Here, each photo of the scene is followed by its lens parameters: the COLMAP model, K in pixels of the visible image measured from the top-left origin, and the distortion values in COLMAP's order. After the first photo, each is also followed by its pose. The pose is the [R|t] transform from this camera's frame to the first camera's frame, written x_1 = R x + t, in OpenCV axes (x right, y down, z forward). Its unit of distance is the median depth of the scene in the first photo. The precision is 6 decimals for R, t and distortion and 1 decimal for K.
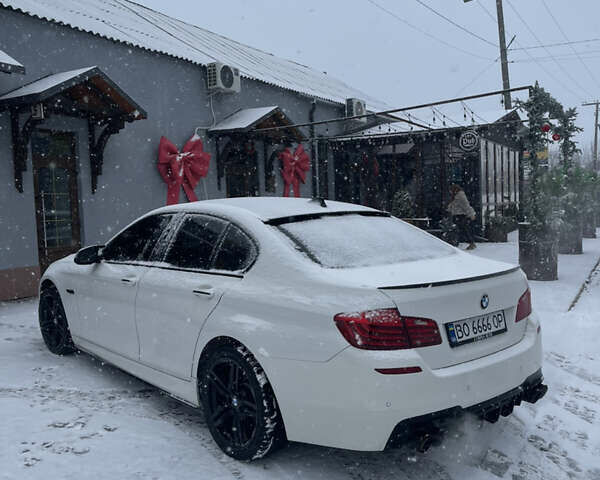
lens RADIAL K [[598.6, 0, 291.2], [0, 598.6, 256.7], [0, 0, 1]] dist [0.023812, -0.000827]
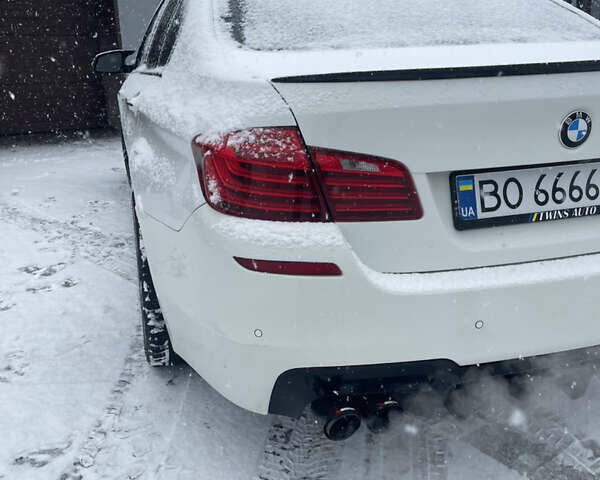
lens RADIAL K [[598.6, 0, 291.2], [0, 598.6, 256.7], [0, 0, 1]] dist [0.023812, -0.000827]
pose [[0.908468, 0.127680, -0.397974, 0.344388], [-0.027135, 0.968205, 0.248683, 0.066249], [0.417072, -0.215121, 0.883048, 0.571933]]
